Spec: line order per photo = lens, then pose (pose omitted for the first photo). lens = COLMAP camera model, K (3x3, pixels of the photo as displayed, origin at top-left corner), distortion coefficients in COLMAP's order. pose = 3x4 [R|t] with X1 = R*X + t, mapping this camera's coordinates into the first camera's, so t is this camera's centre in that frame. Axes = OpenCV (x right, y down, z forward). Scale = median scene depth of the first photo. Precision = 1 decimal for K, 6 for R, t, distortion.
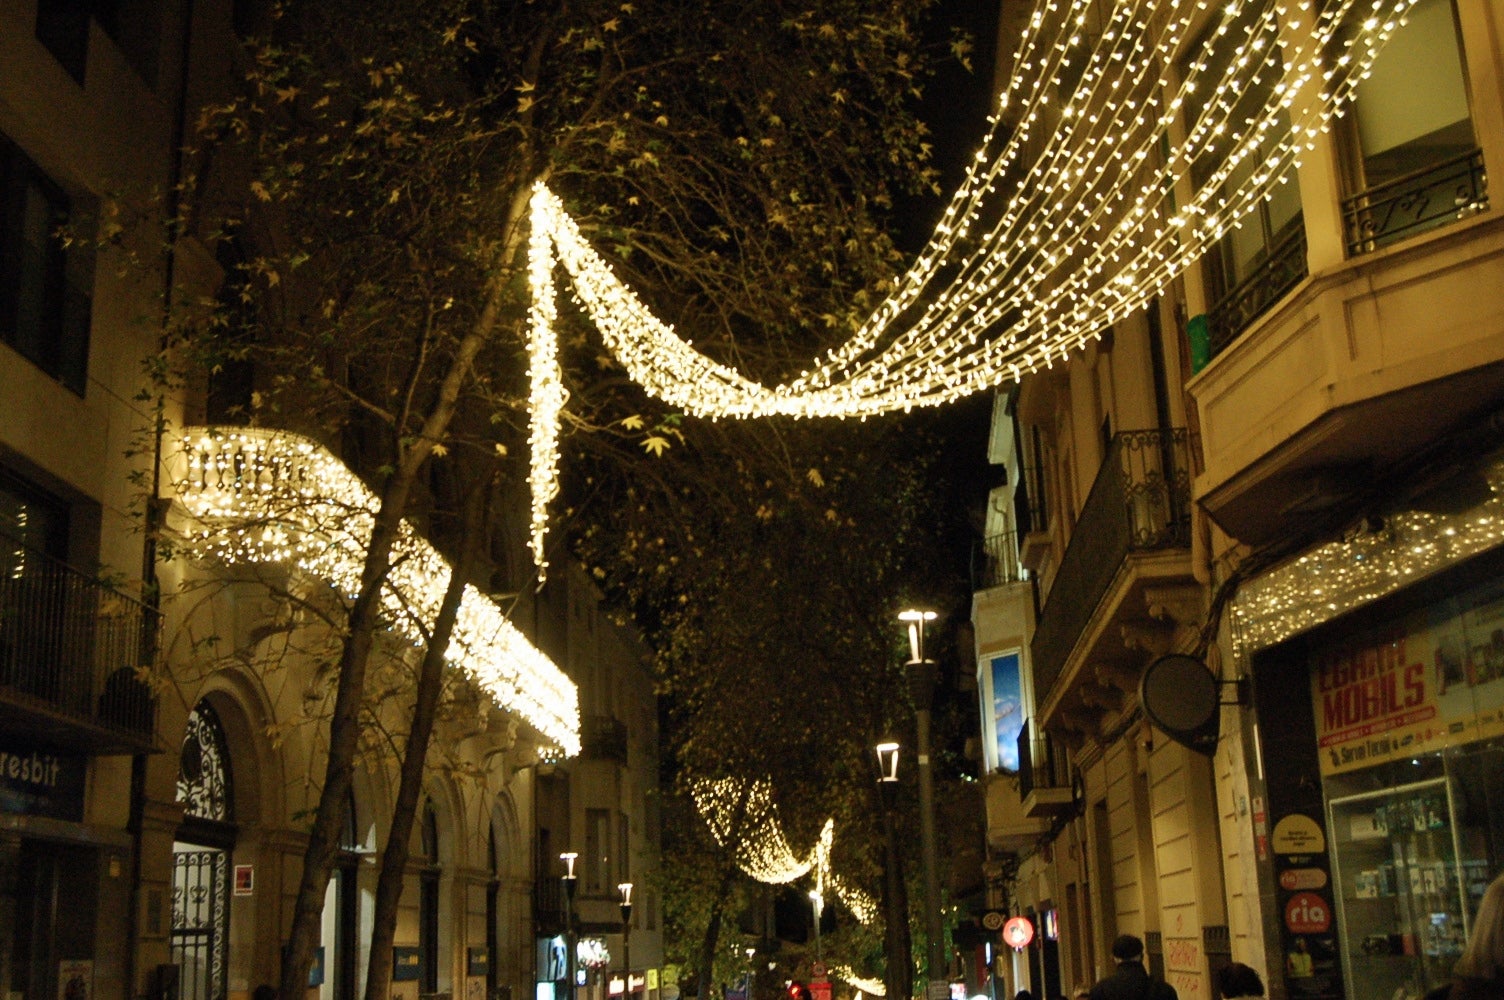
lens RADIAL K [[2007.3, 0, 752.0], [0, 2007.3, 500.0], [0, 0, 1]] dist [-0.049451, -0.022378]
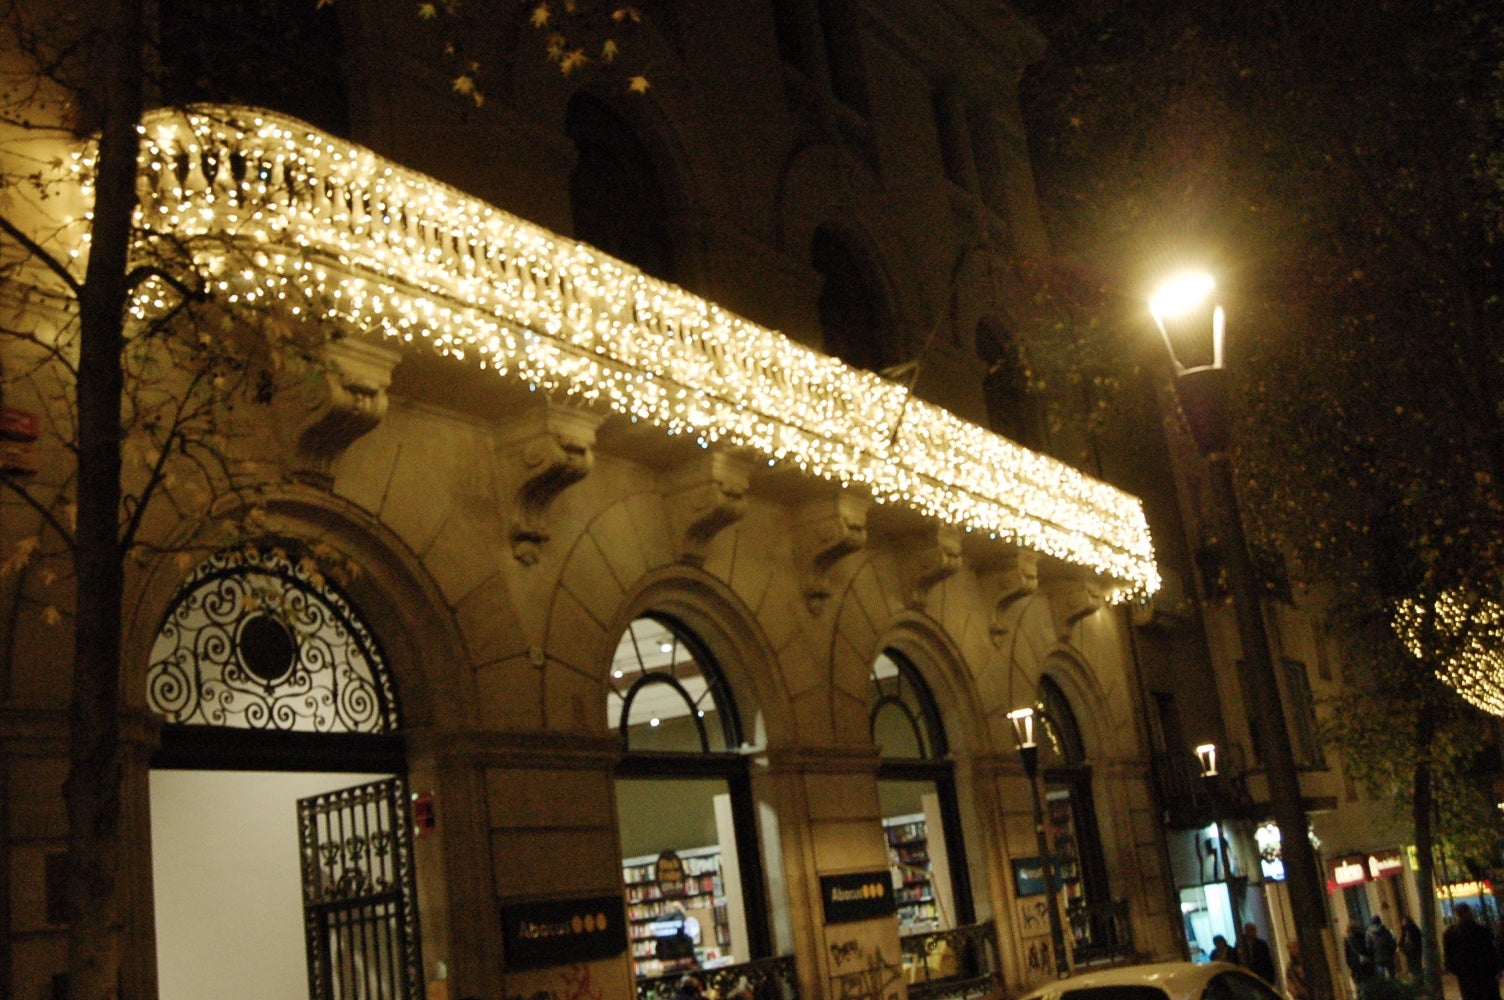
lens RADIAL K [[2007.3, 0, 752.0], [0, 2007.3, 500.0], [0, 0, 1]] dist [-0.049451, -0.022378]
pose [[0.905953, -0.181717, -0.382398, 0.097669], [0.198356, 0.980121, 0.004174, 0.084657], [0.374038, -0.079633, 0.923988, 0.342310]]
